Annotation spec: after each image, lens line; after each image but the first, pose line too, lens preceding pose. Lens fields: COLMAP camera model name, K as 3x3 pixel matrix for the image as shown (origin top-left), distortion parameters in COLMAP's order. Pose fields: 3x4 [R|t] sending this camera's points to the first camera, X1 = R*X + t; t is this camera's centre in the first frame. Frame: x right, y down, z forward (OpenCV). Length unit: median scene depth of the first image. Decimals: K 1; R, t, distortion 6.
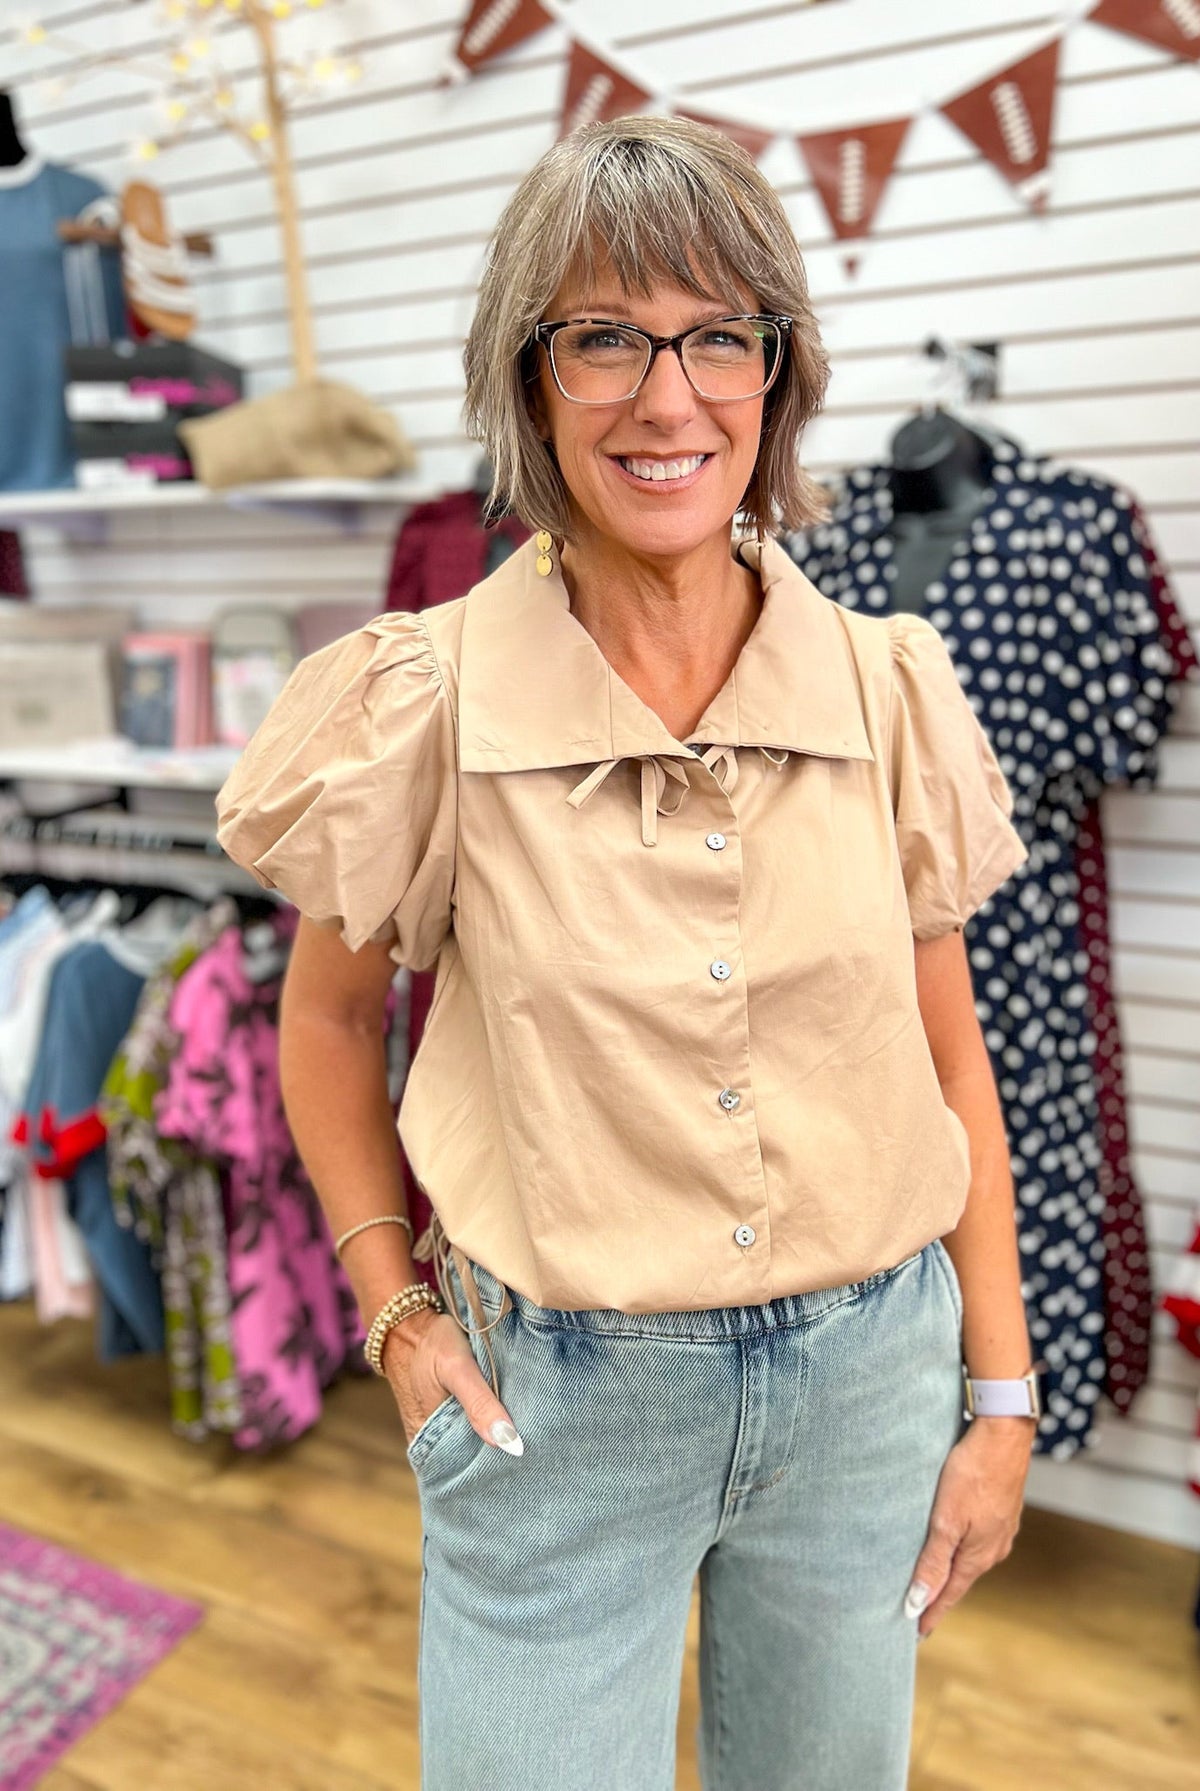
lens RADIAL K [[1350.5, 0, 603.9], [0, 1350.5, 884.7], [0, 0, 1]] dist [0.025224, -0.033239]
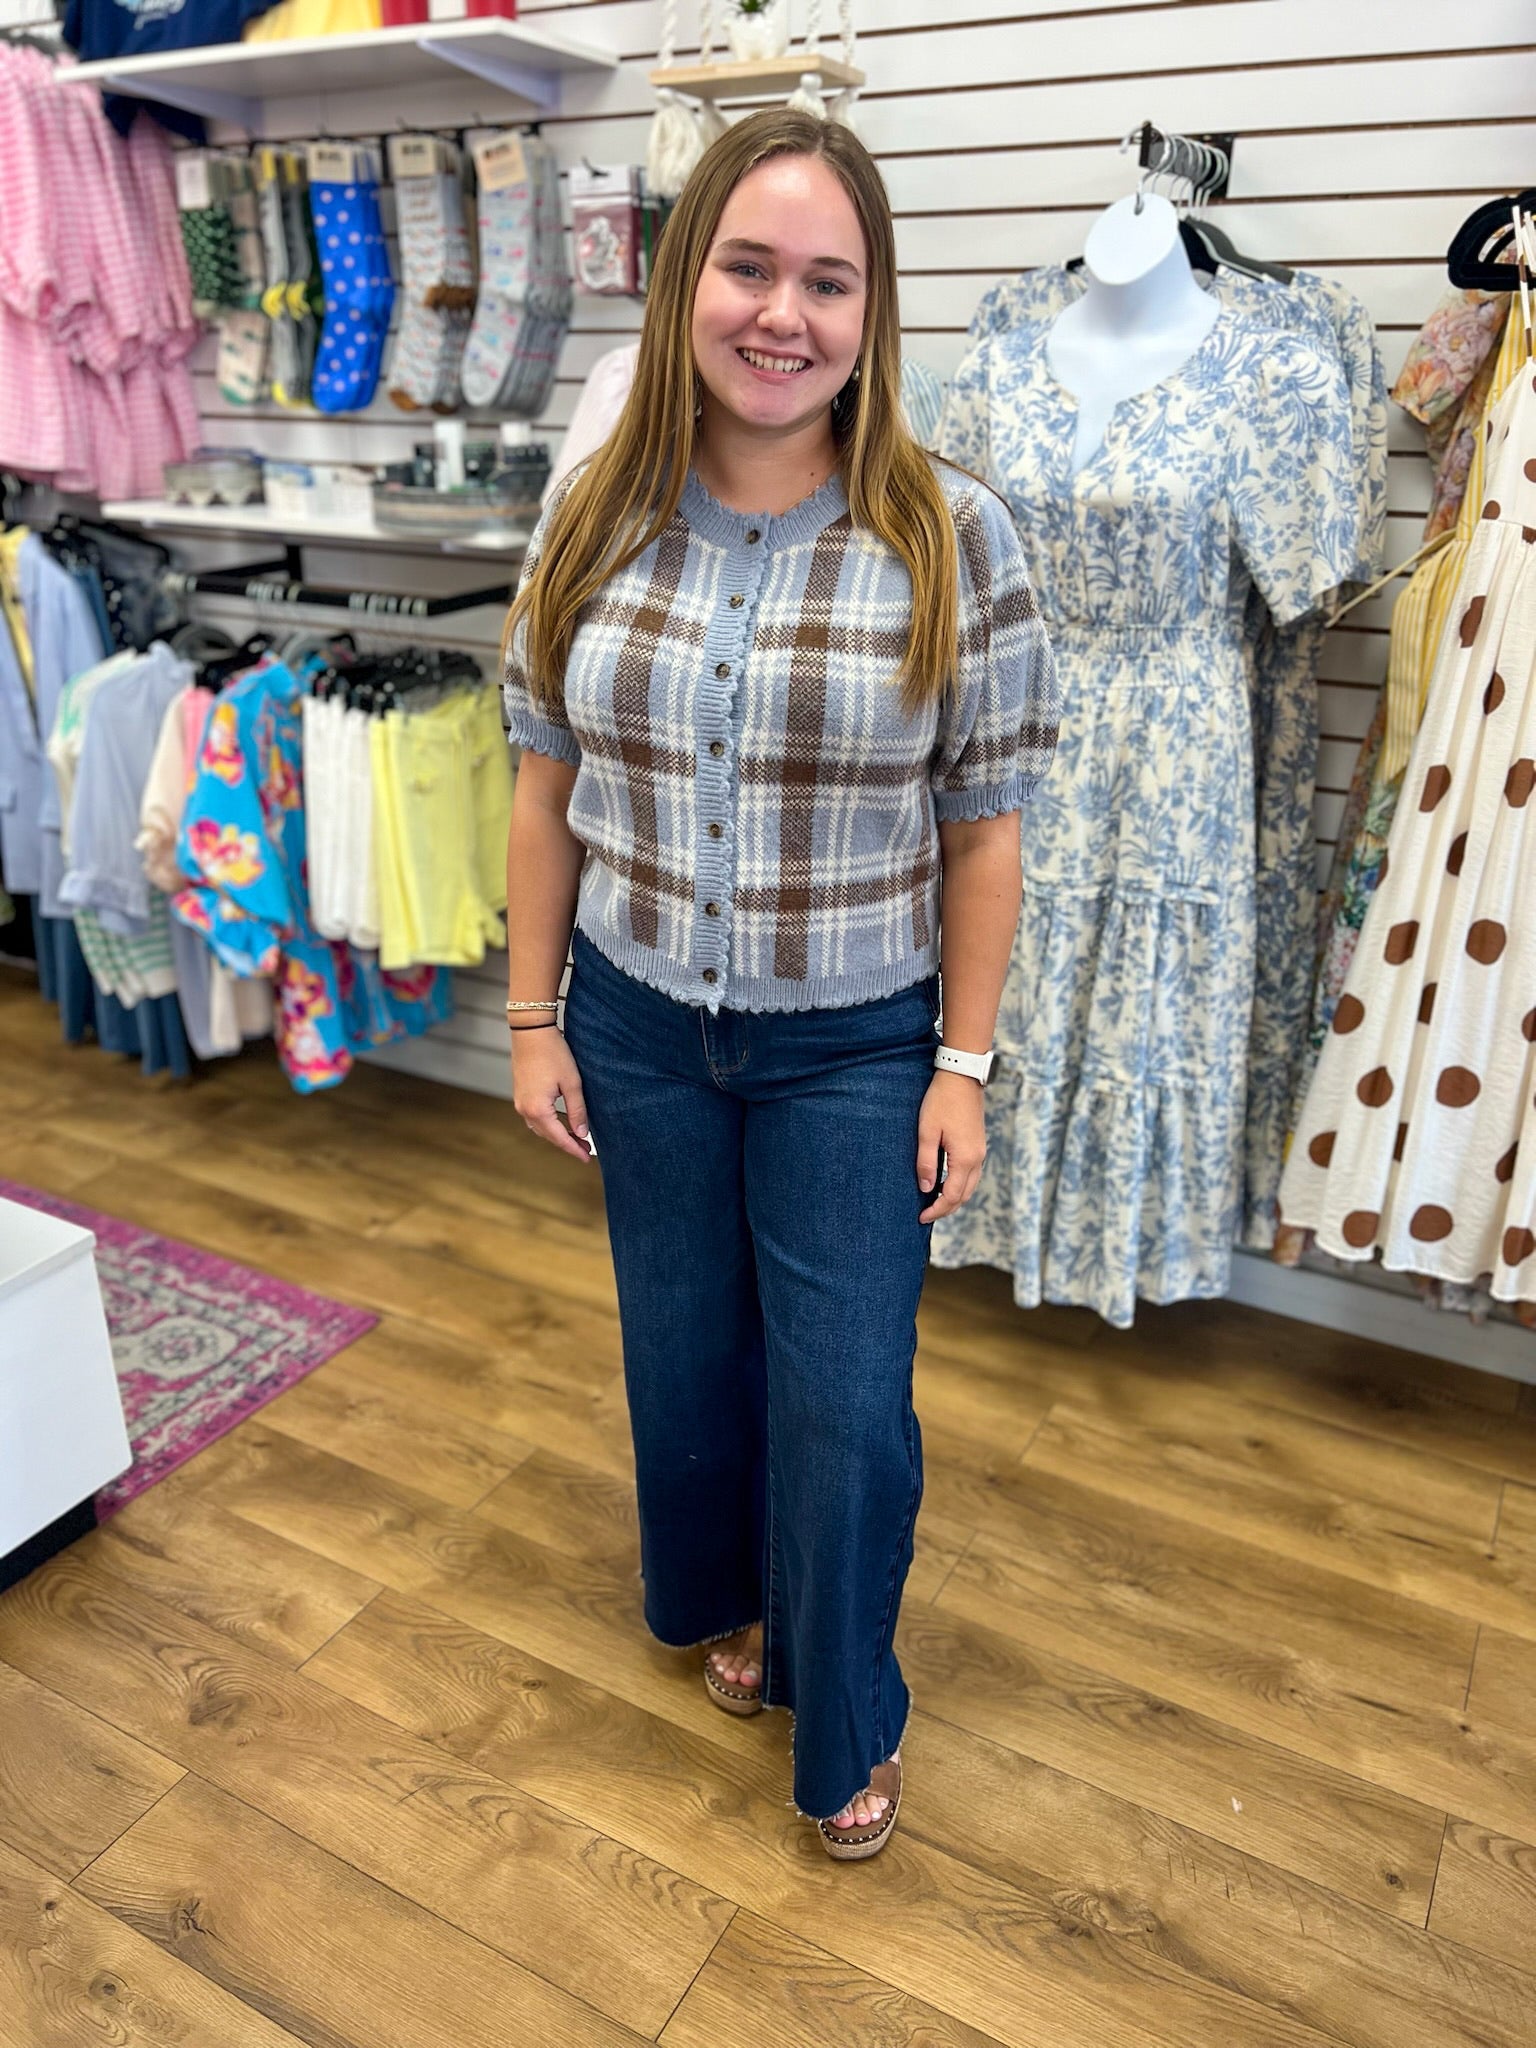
lens RADIAL K [[1542.9, 0, 765.0], [0, 1542.9, 1013.7], [0, 0, 1]] dist [0.028758, -0.037207]
pose [[0.998268, 0.050940, -0.029431, 0.038776], [-0.045505, 0.985657, 0.162511, 0.081493], [0.037287, -0.160890, 0.986268, -0.174065]]
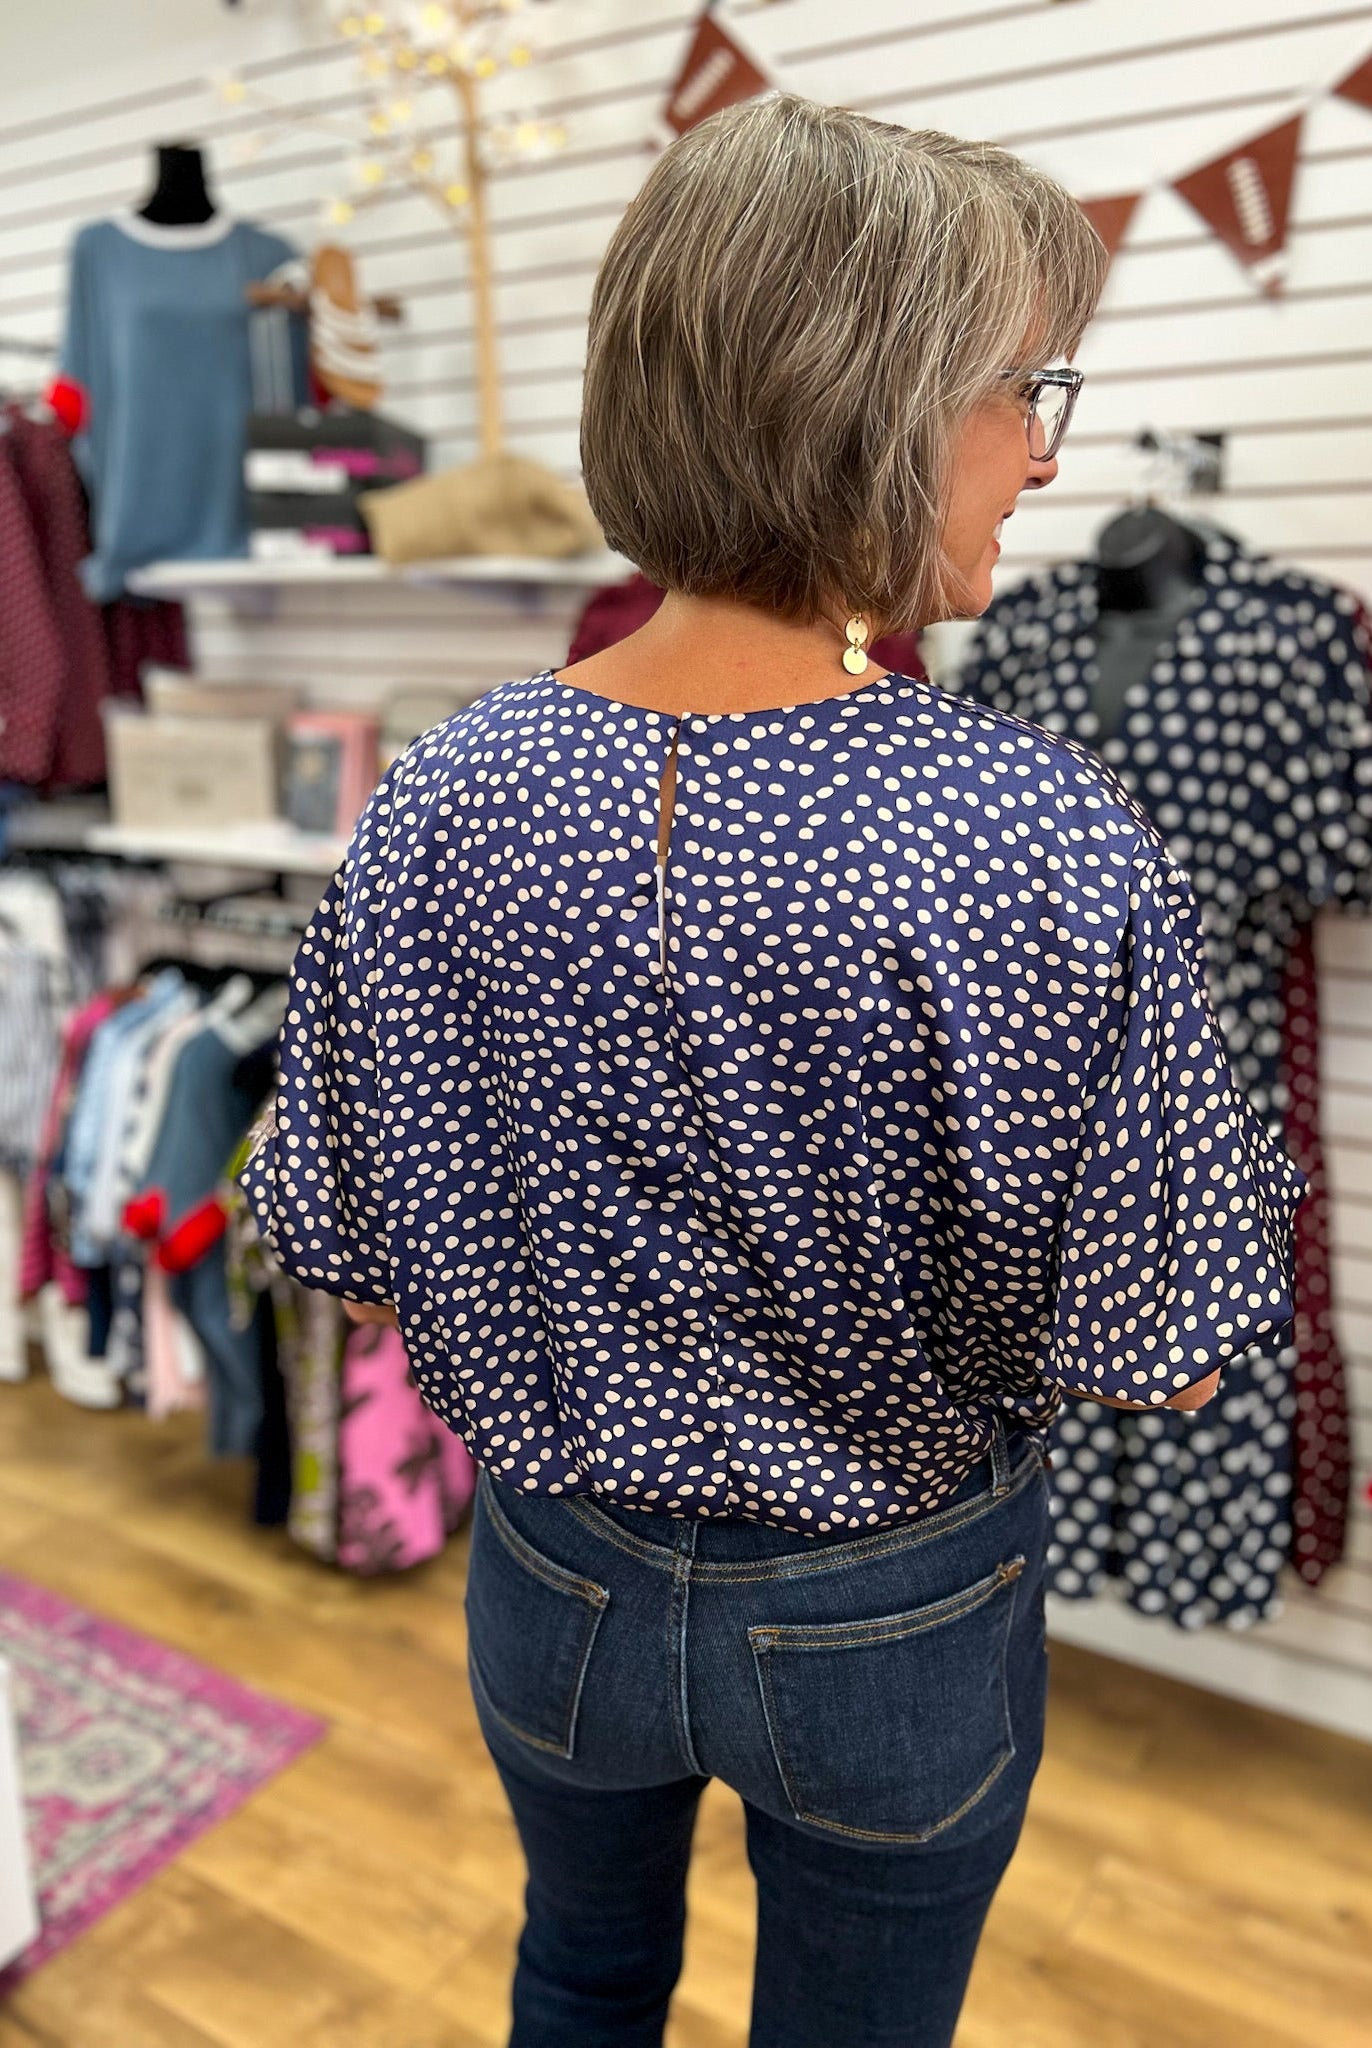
lens RADIAL K [[1544.3, 0, 688.3], [0, 1544.3, 1011.4], [0, 0, 1]] dist [0.025224, -0.033239]
pose [[0.996568, 0.047084, -0.068083, 0.012341], [-0.047357, 0.998875, -0.002402, 0.018710], [0.067894, 0.005618, 0.997677, -0.086601]]
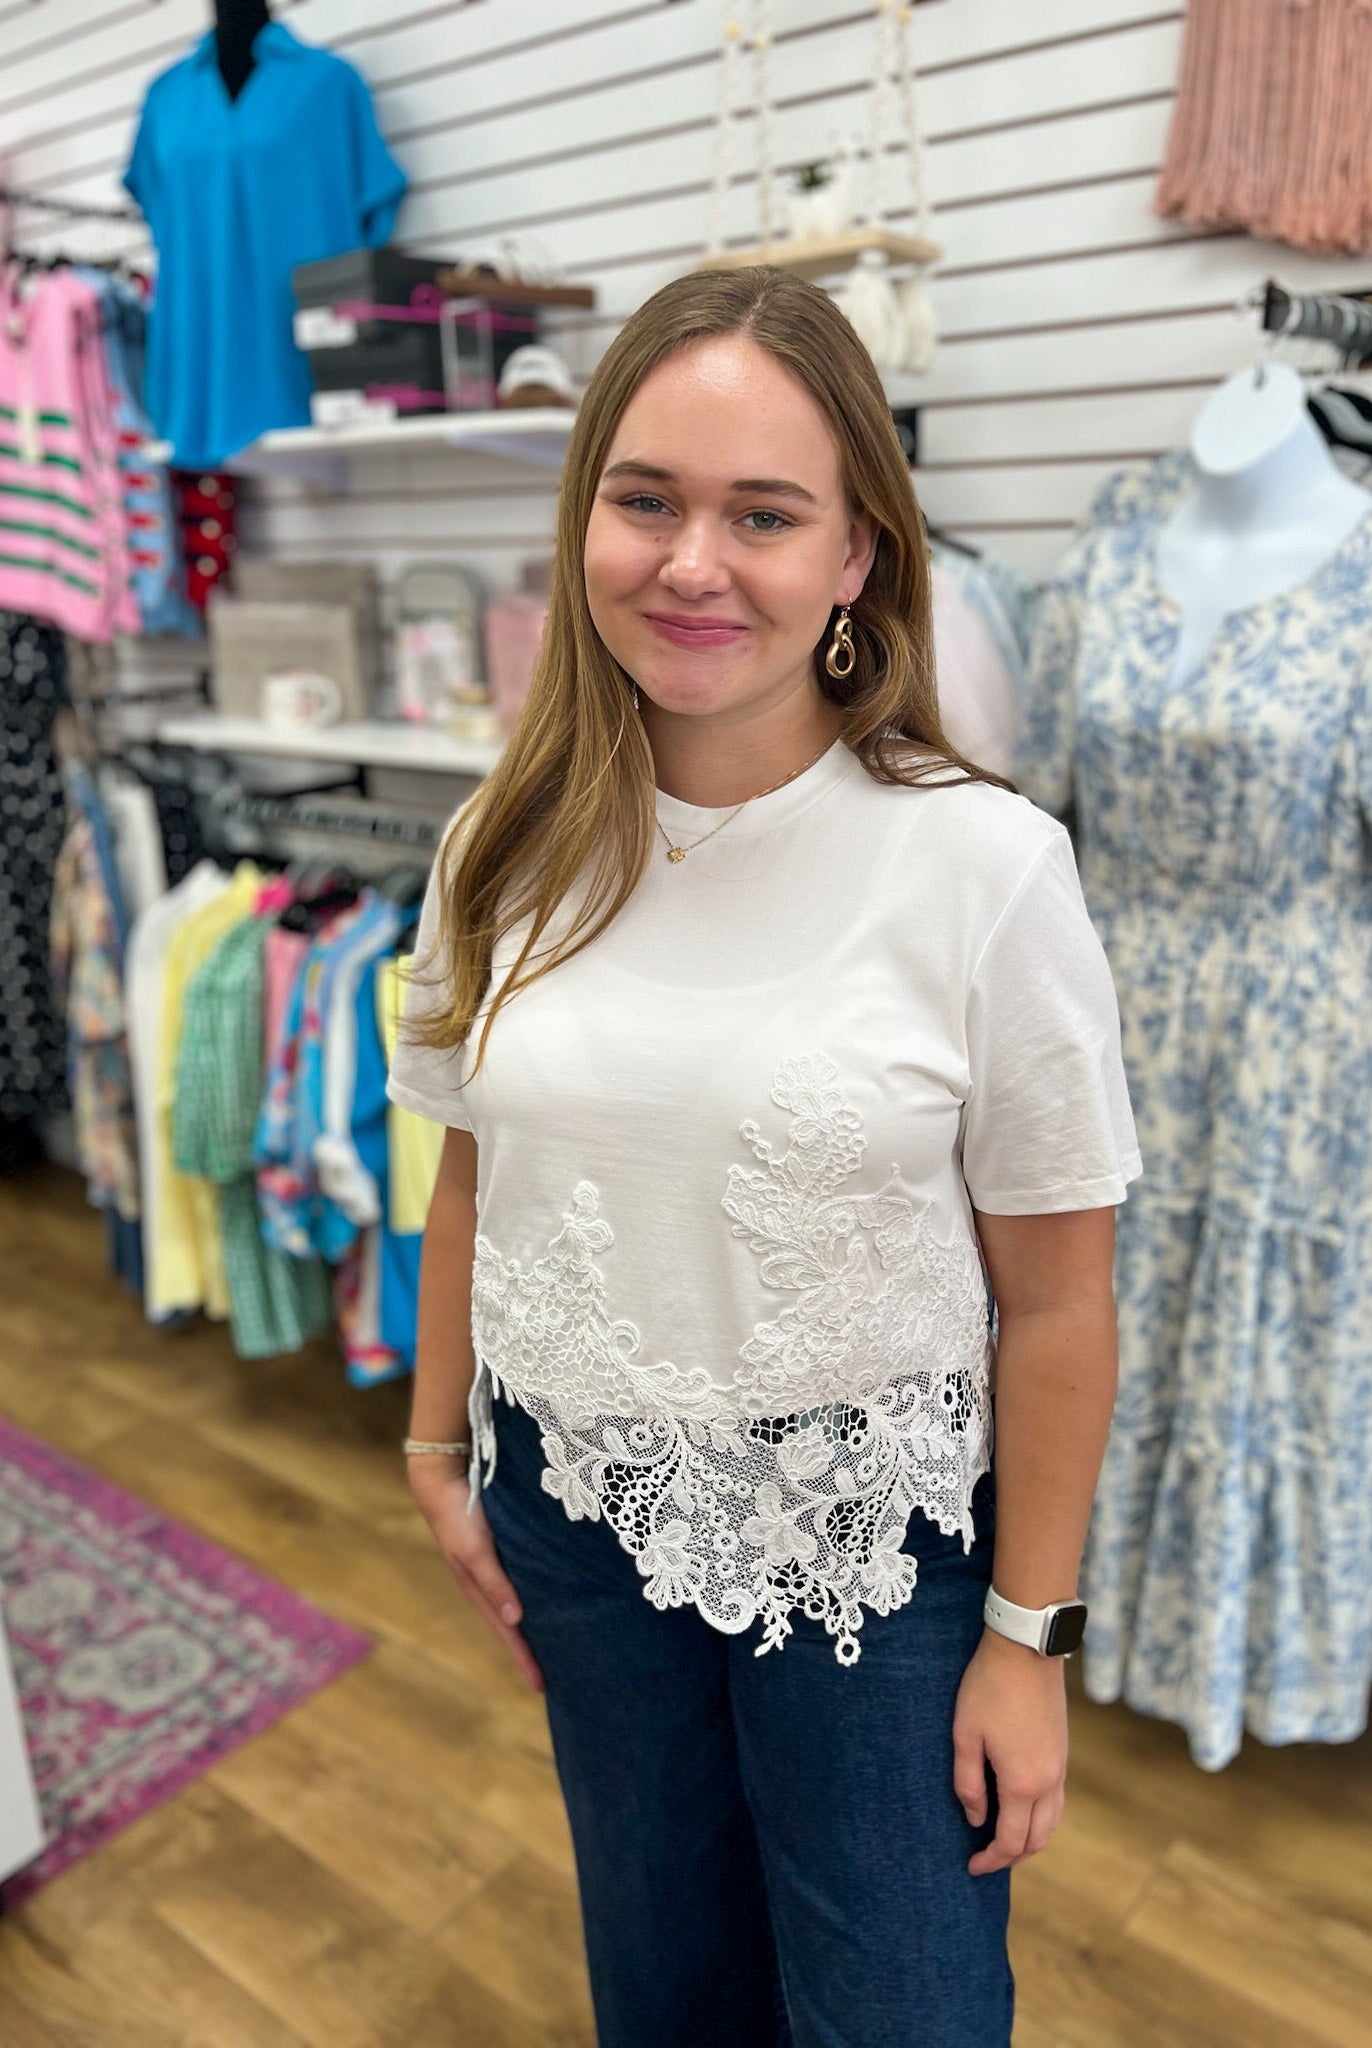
lens RADIAL K [[1544.3, 0, 704.7], [0, 1544.3, 1026.1], [0, 0, 1]] dist [0.025224, -0.033239]
pose [[0.980734, 0.063141, -0.184860, 0.104308], [-0.049722, 0.995840, 0.076352, 0.014405], [0.188912, -0.065689, 0.979794, 0.018045]]
